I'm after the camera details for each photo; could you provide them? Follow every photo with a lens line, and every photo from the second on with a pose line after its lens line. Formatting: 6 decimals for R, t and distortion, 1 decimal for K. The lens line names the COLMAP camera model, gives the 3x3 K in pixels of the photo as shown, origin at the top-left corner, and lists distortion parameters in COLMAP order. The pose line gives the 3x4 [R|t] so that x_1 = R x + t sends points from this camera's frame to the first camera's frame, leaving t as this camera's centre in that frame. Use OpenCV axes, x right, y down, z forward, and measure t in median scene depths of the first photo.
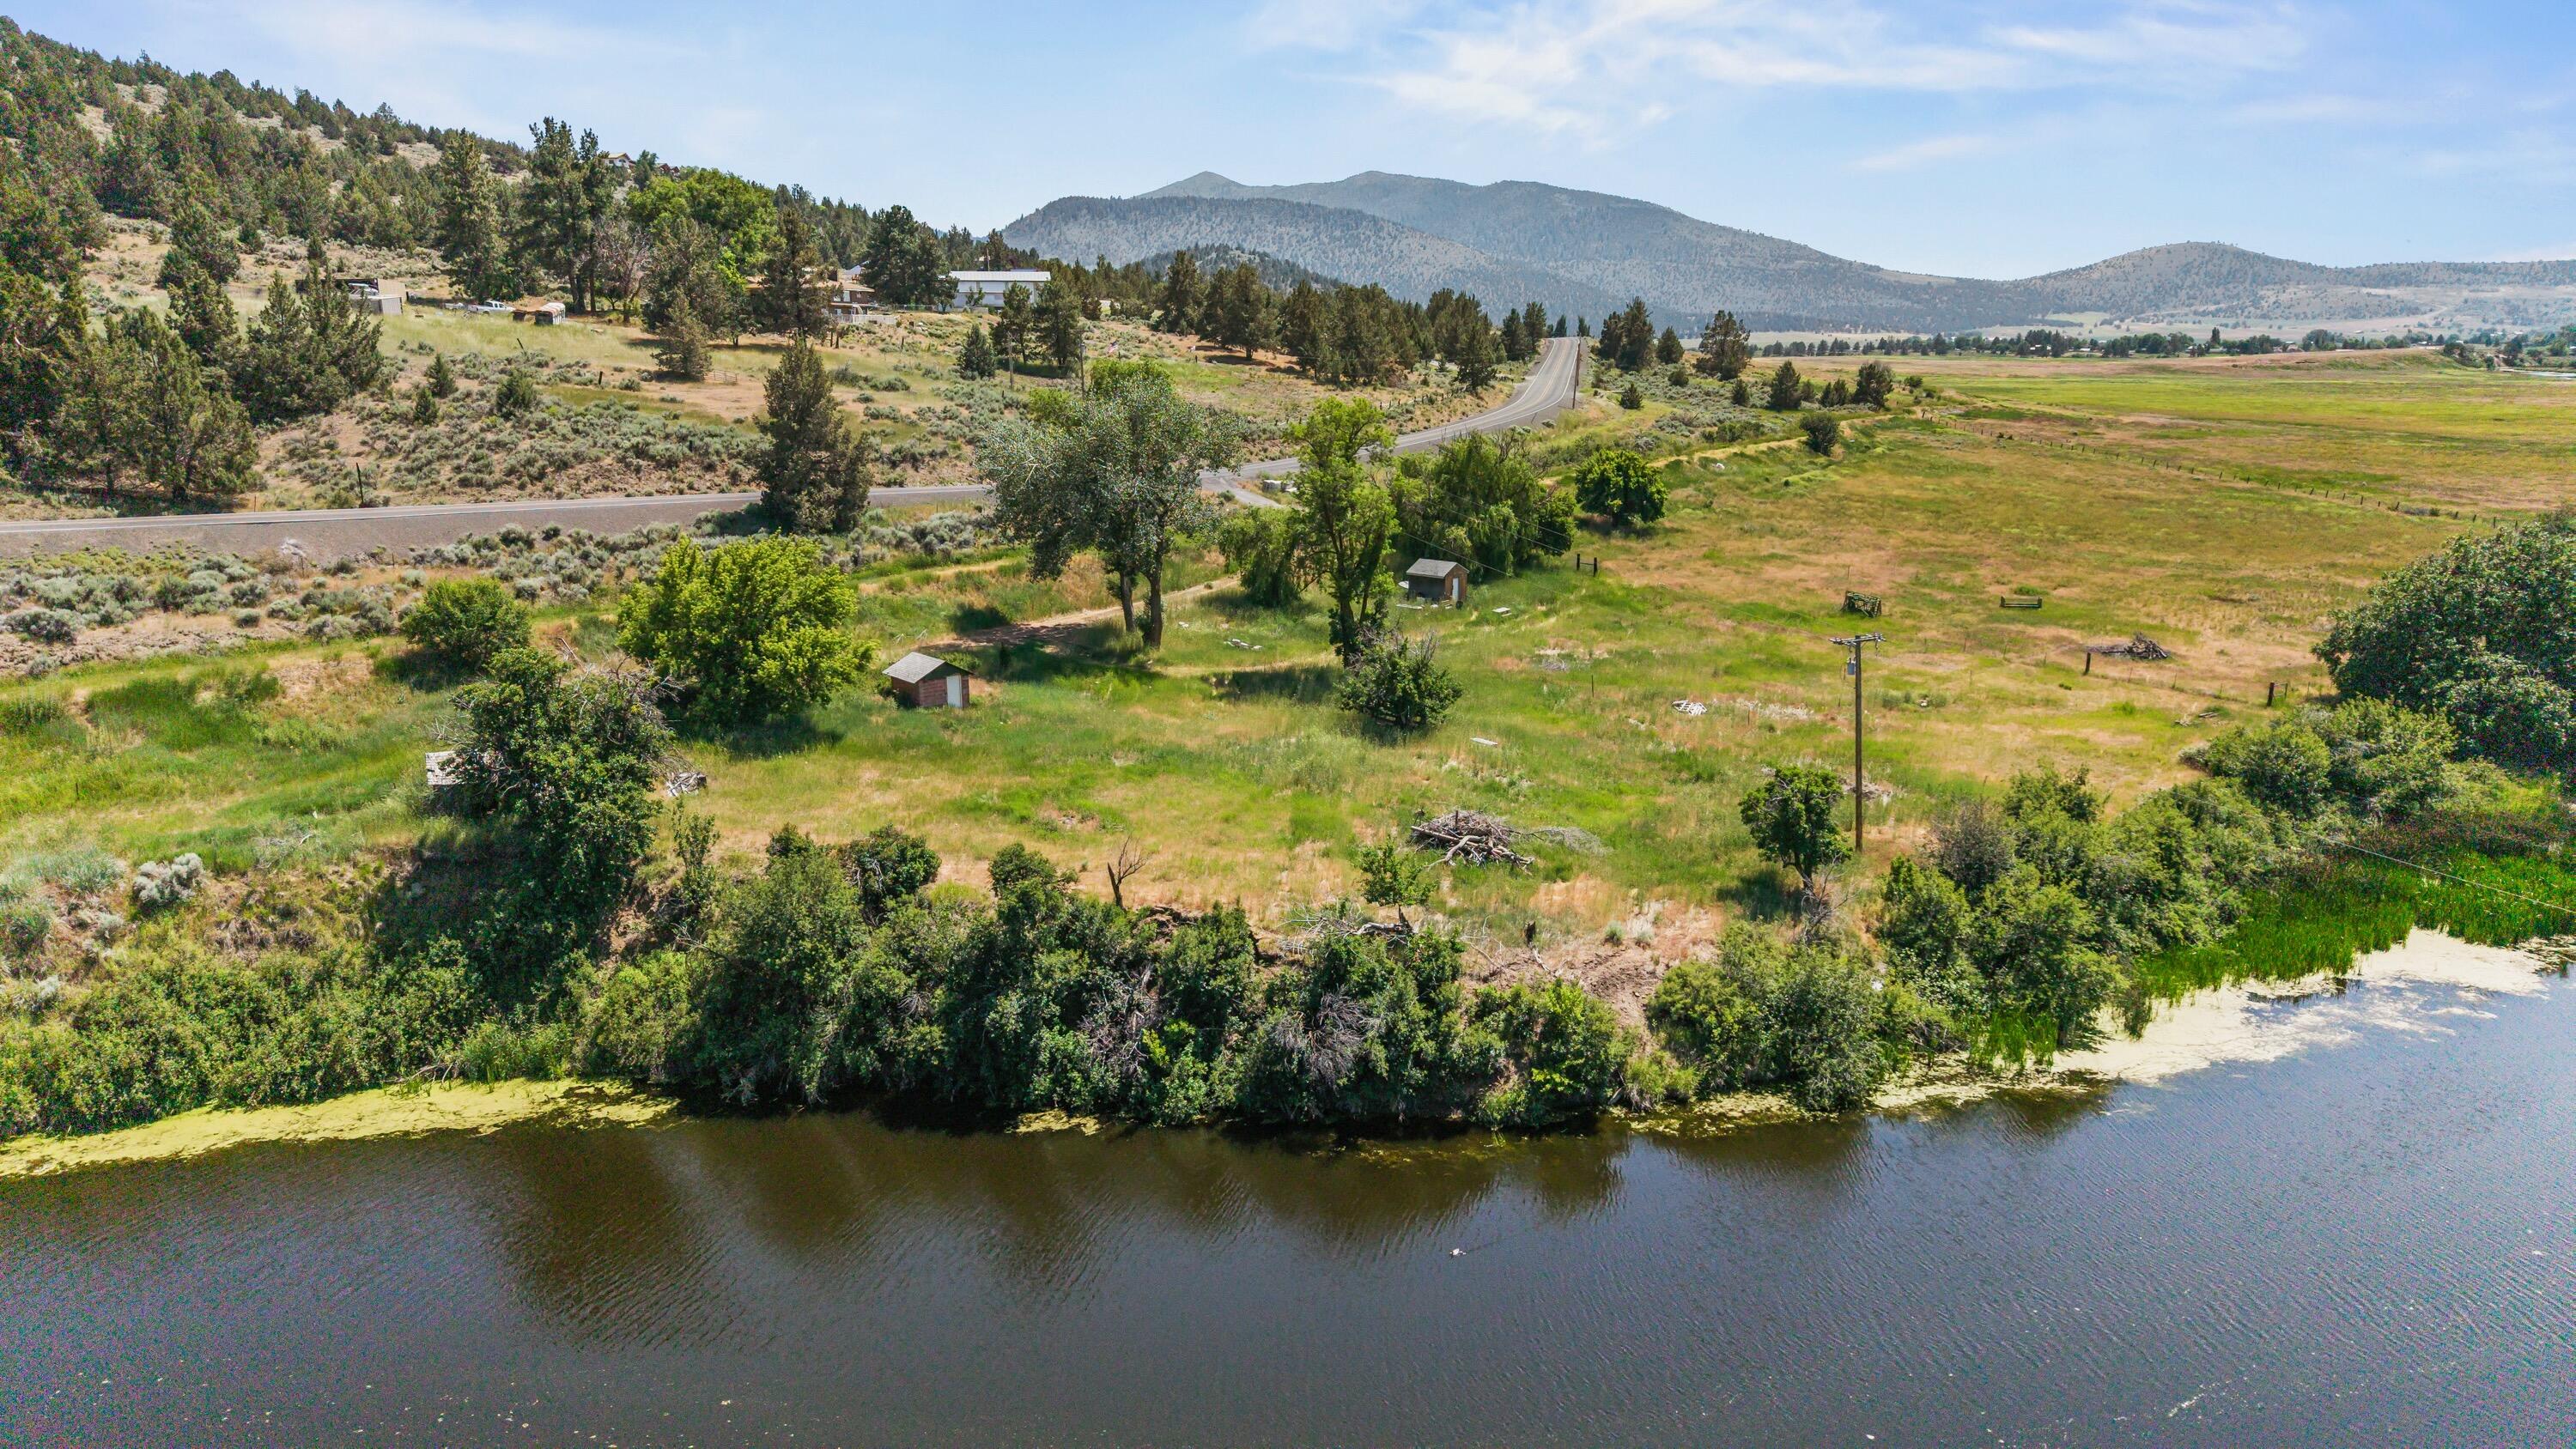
lens RADIAL K [[1708.0, 0, 1291.8], [0, 1708.0, 724.8], [0, 0, 1]] dist [0.026479, -0.023789]
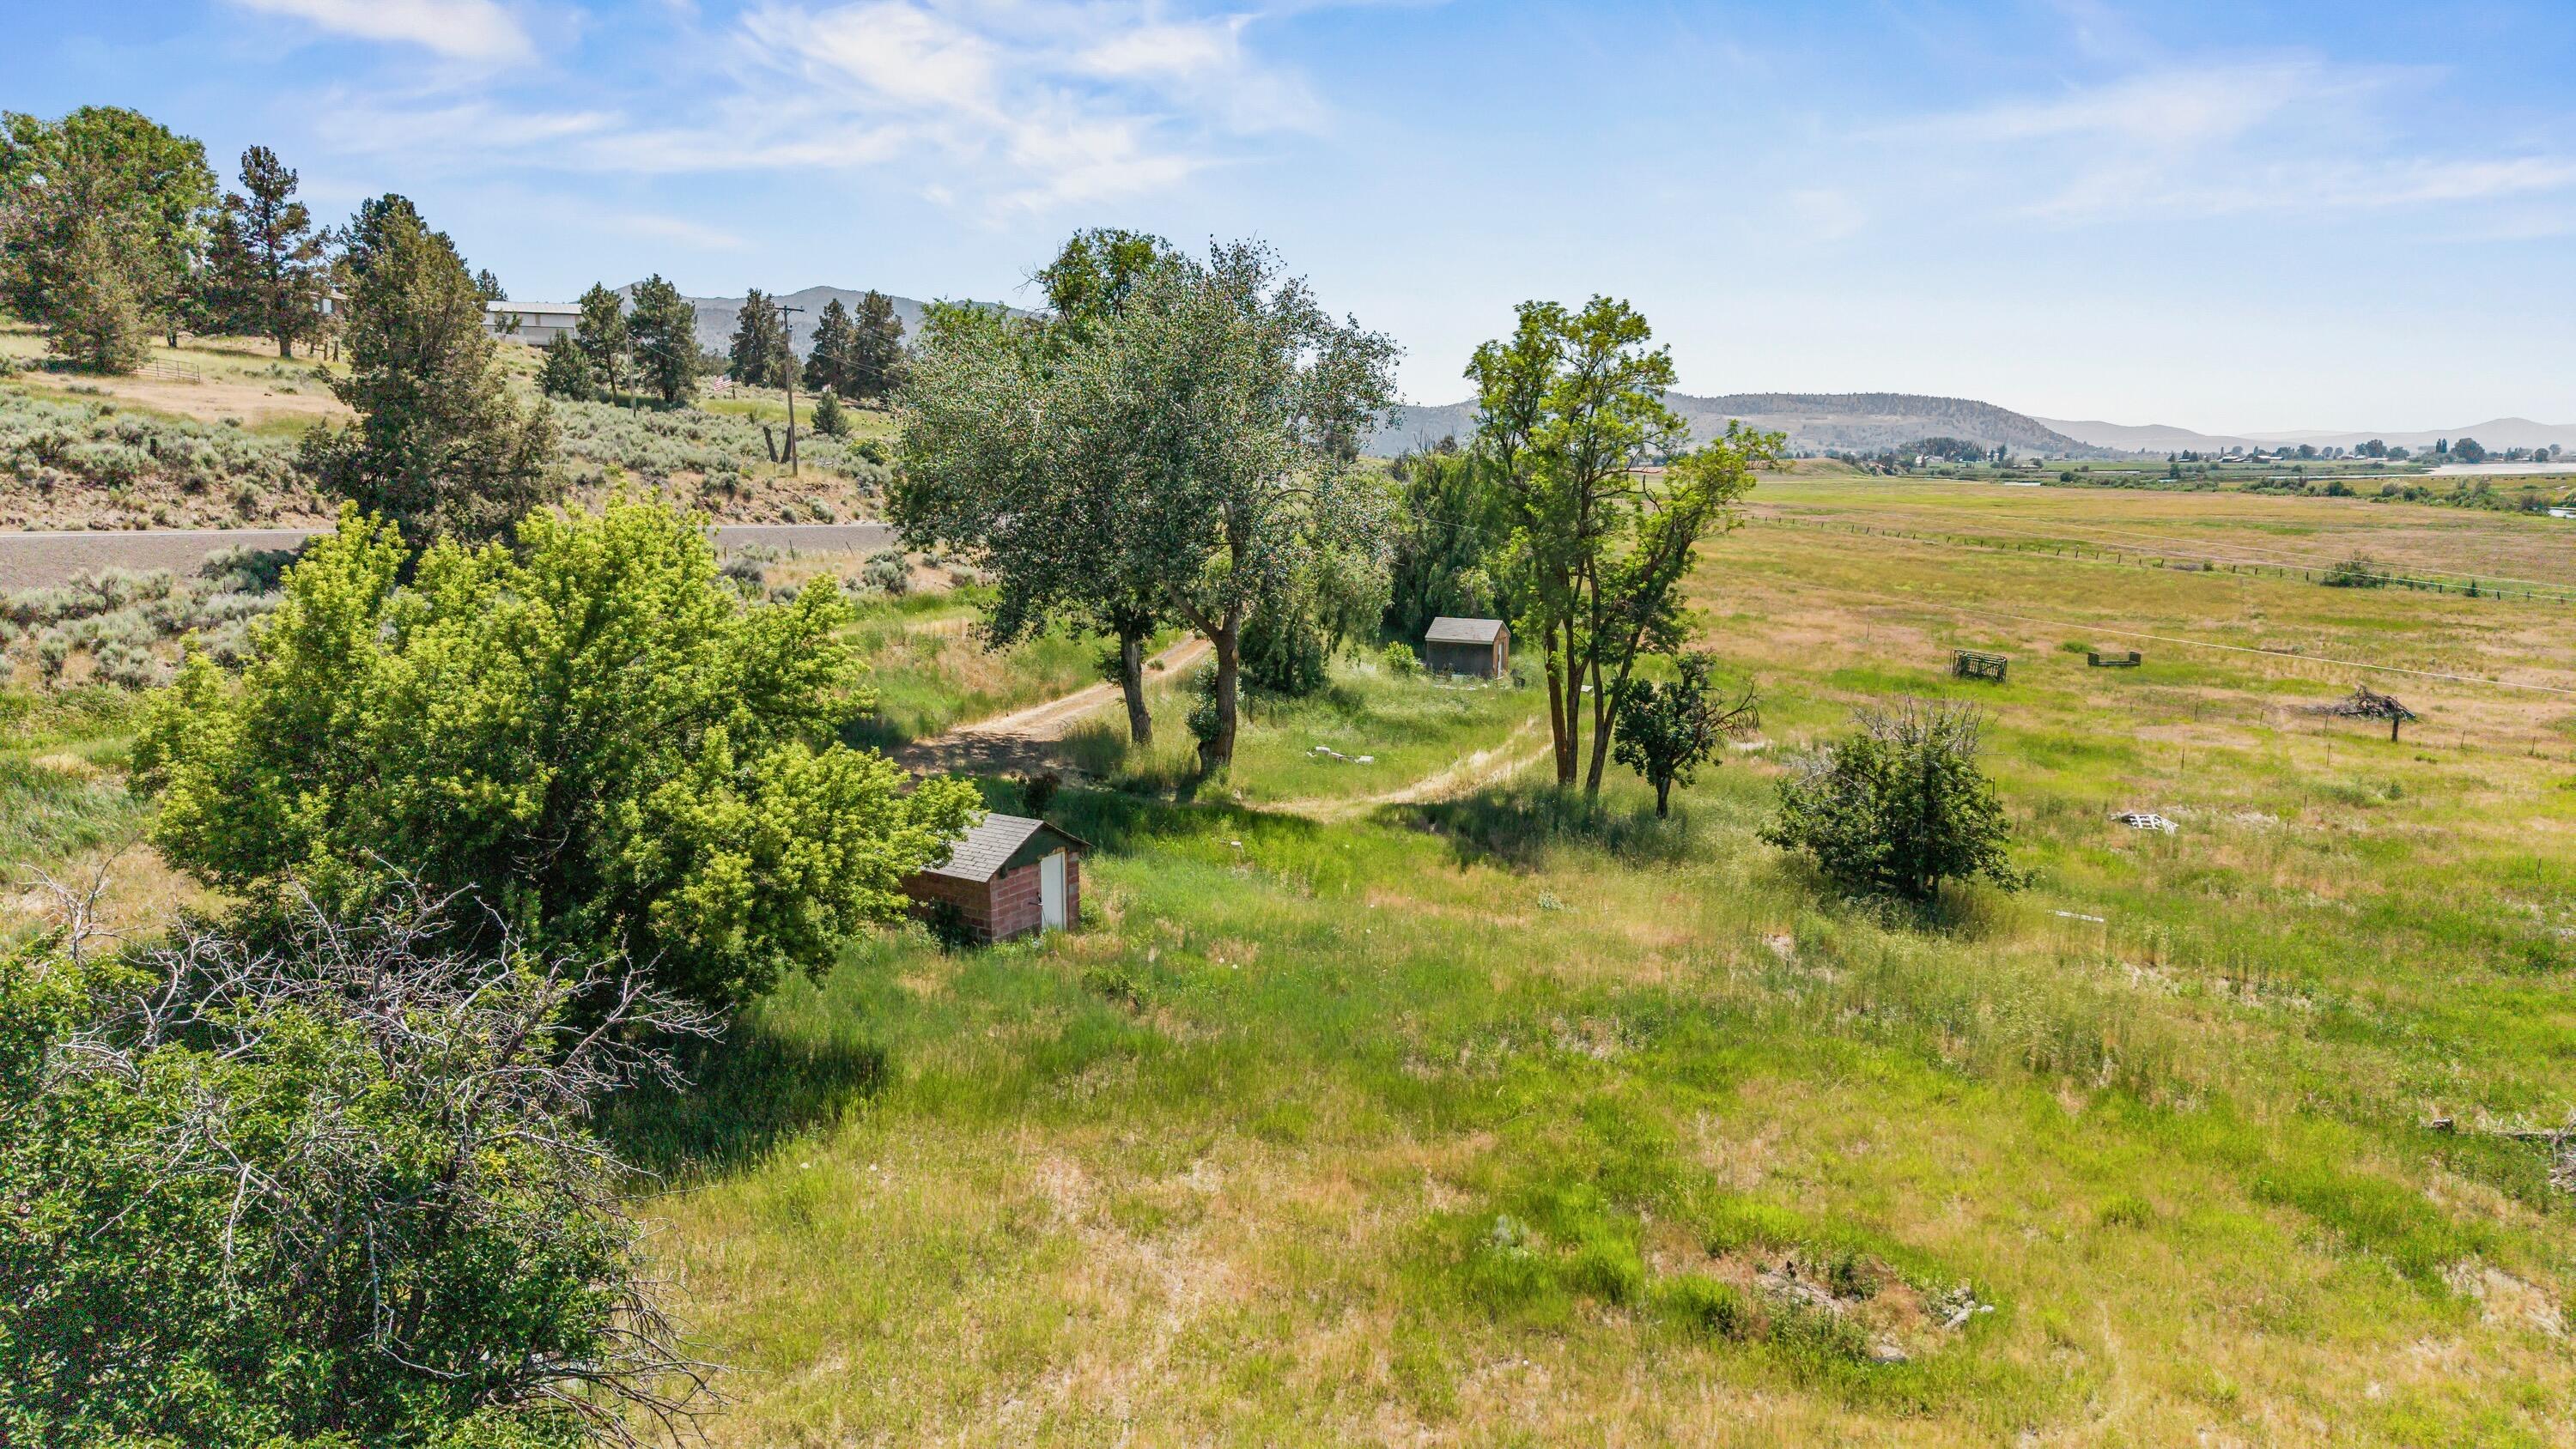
lens RADIAL K [[1708.0, 0, 1267.6], [0, 1708.0, 722.2], [0, 0, 1]] dist [0.026479, -0.023789]
pose [[0.955234, -0.042492, 0.292785, -0.180952], [0.062839, 0.996192, -0.060439, -0.021826], [-0.289102, 0.076131, 0.954266, 0.394307]]
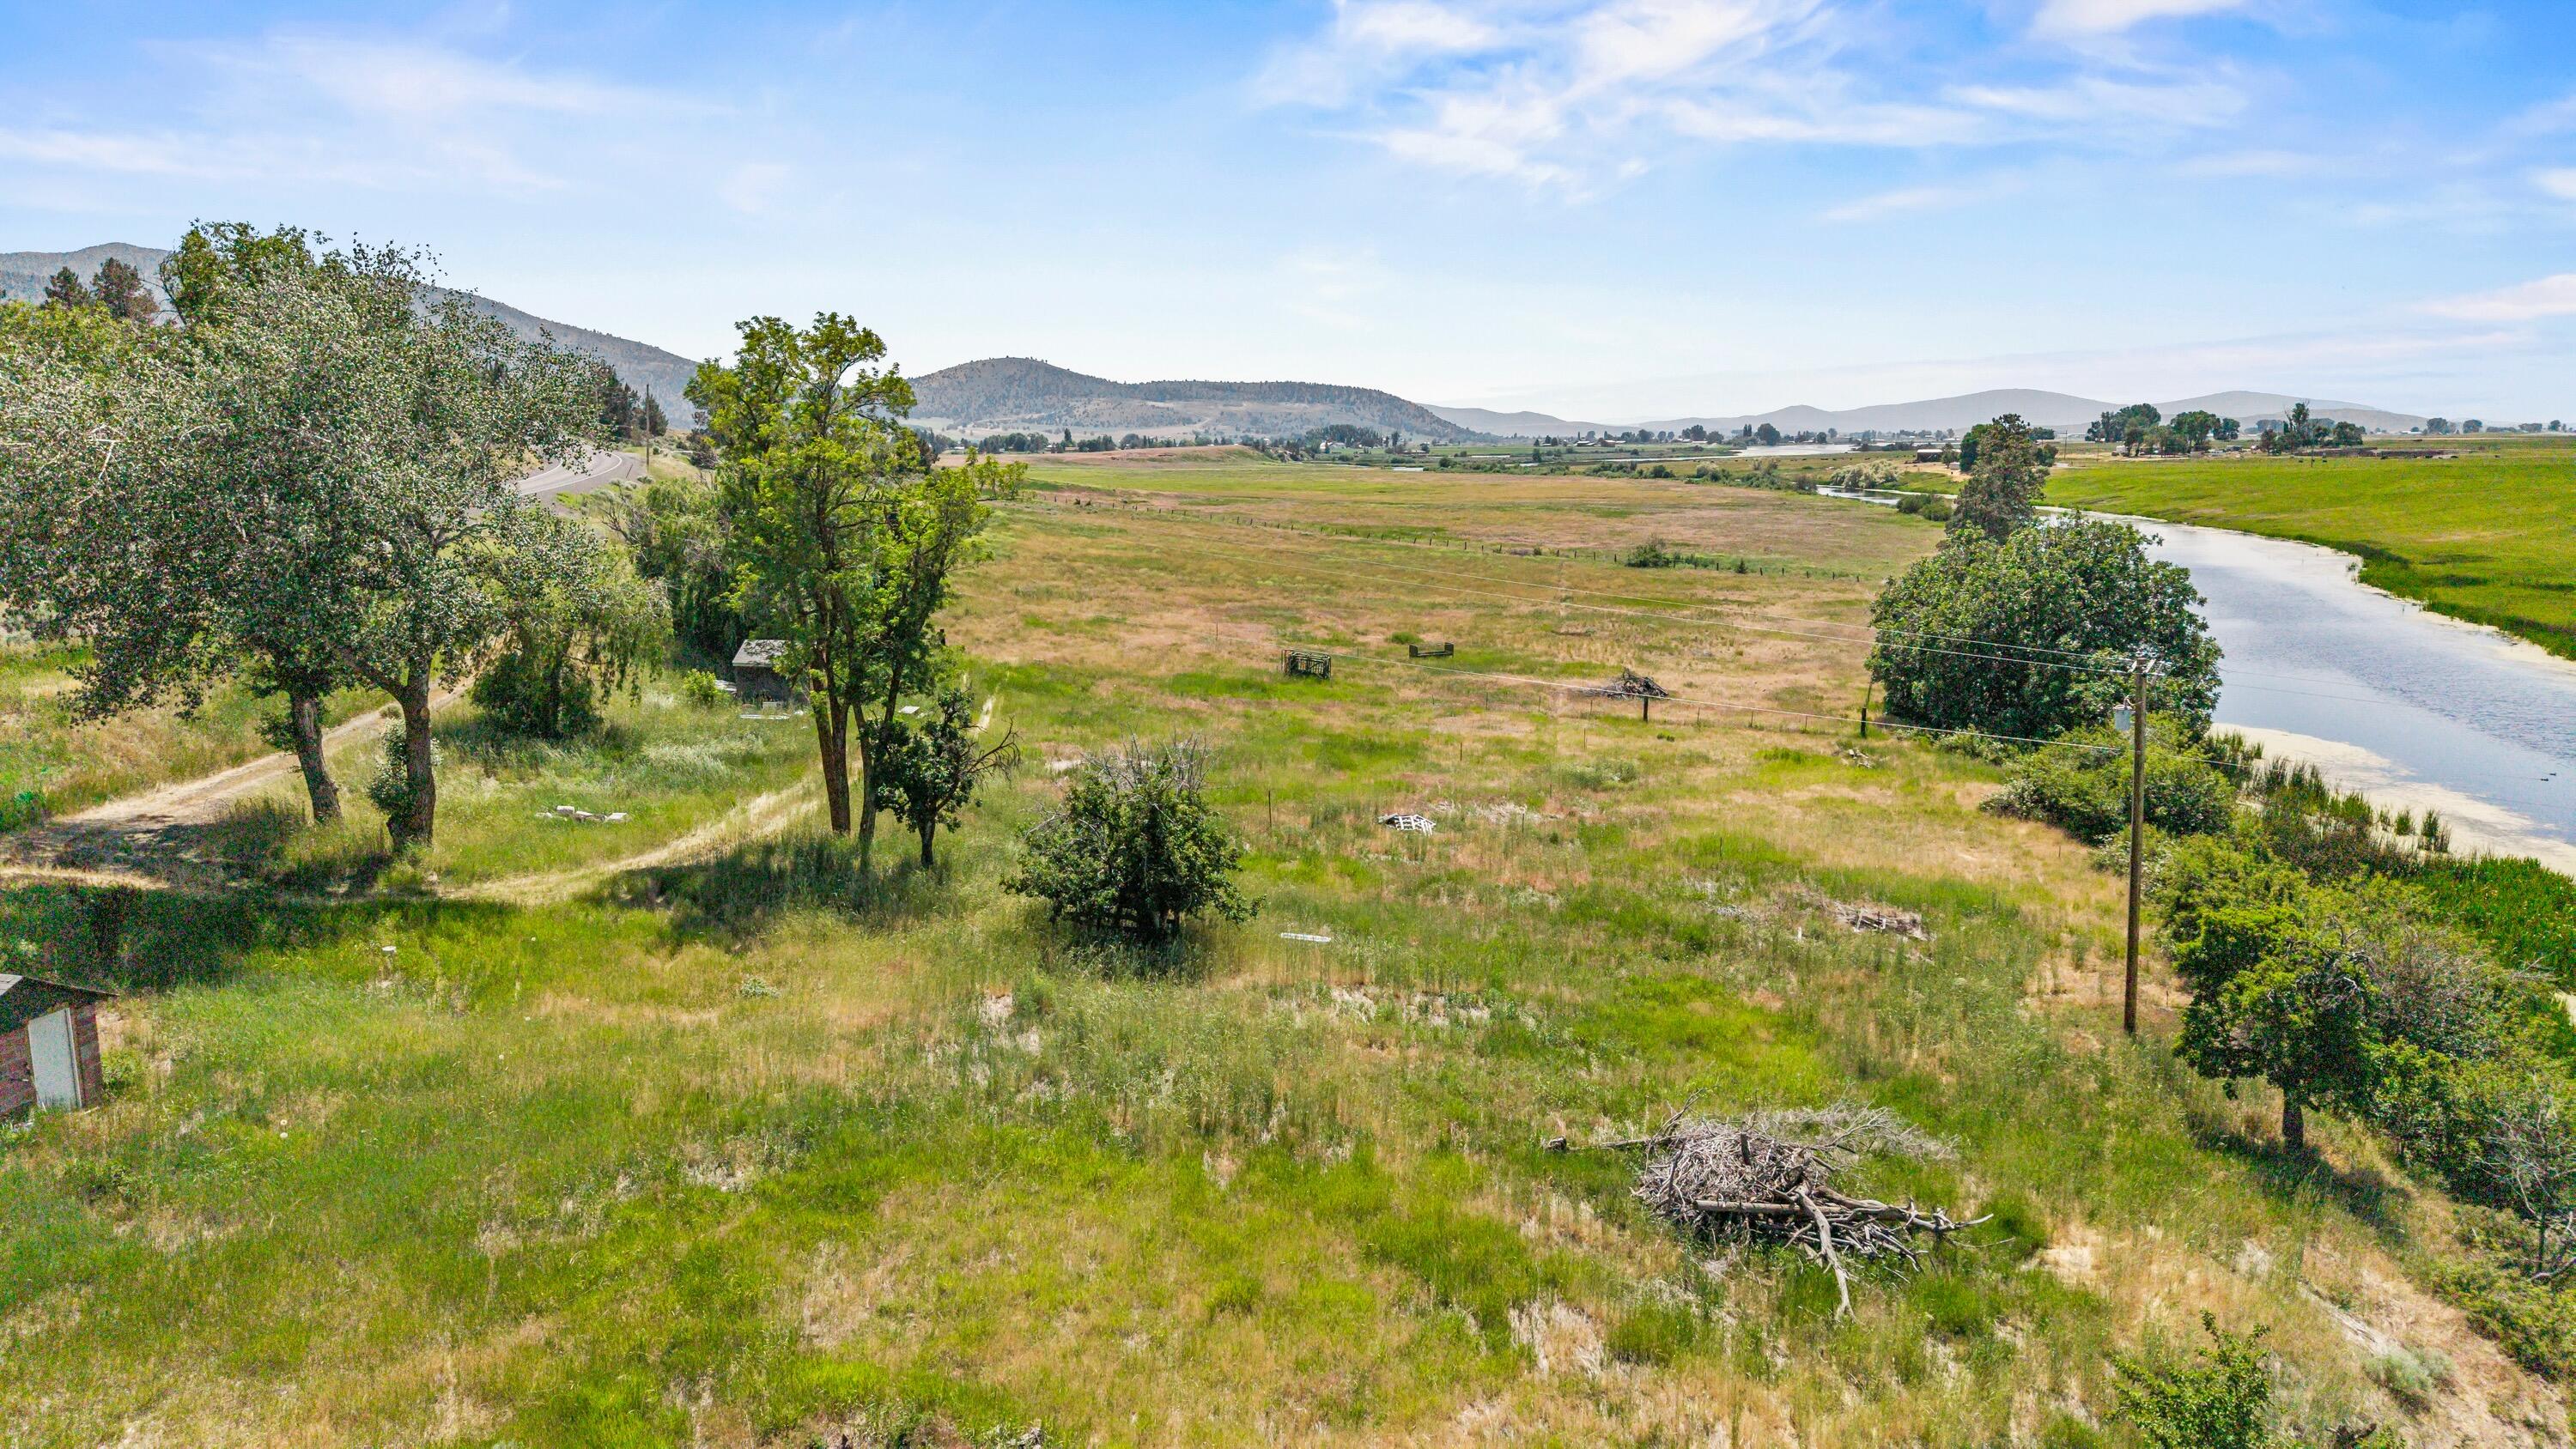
lens RADIAL K [[1708.0, 0, 1271.8], [0, 1708.0, 726.0], [0, 0, 1]] dist [0.026479, -0.023789]
pose [[0.809704, -0.094785, 0.579134, -0.130573], [0.129108, 0.991463, -0.018240, -0.031934], [-0.572460, 0.089540, 0.815029, 0.393173]]
